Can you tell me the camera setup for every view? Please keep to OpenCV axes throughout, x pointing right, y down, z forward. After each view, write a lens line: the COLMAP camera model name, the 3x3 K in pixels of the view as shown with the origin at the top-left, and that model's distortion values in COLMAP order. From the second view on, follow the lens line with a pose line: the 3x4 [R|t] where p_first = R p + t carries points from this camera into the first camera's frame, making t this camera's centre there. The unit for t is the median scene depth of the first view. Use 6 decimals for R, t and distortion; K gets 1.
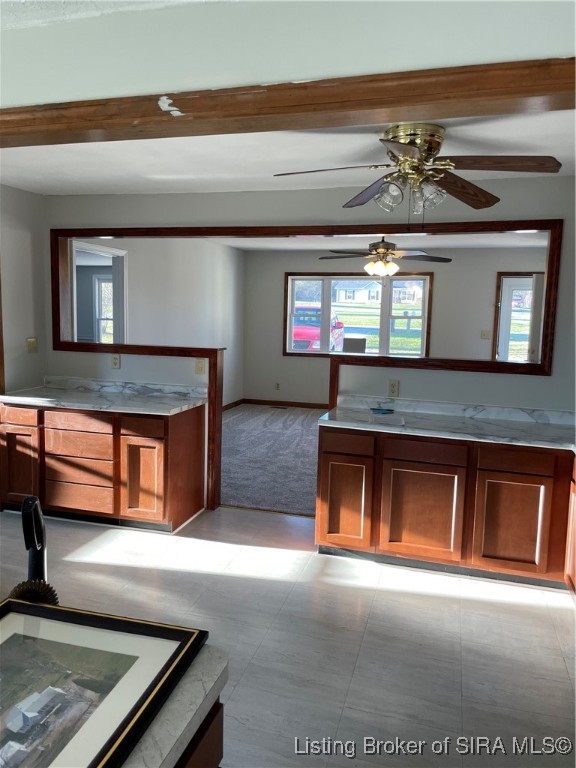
lens RADIAL K [[606.5, 0, 285.9], [0, 606.5, 382.7], [0, 0, 1]] dist [0.073148, -0.045195]
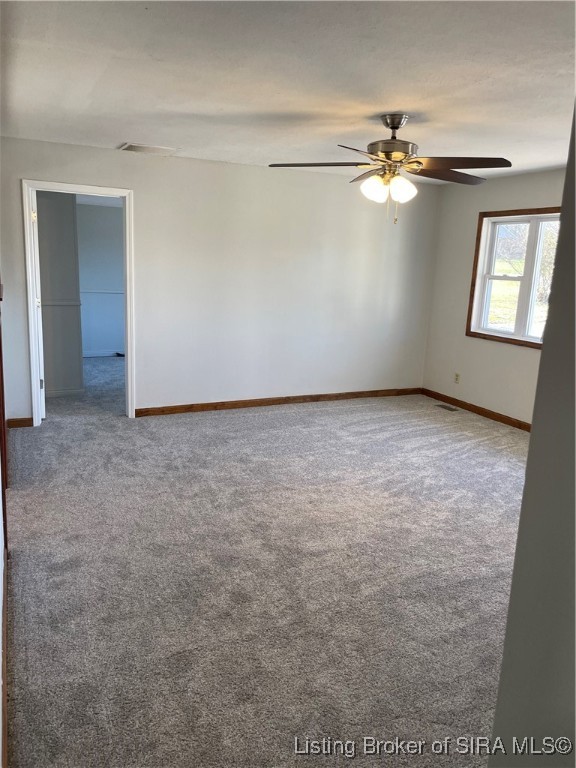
lens RADIAL K [[606.5, 0, 288.5], [0, 606.5, 382.6], [0, 0, 1]] dist [0.073148, -0.045195]
pose [[0.652996, 0.160828, -0.740088, 0.390095], [-0.120536, 0.986807, 0.108090, -0.042635], [0.747708, 0.018625, 0.663766, 0.389639]]
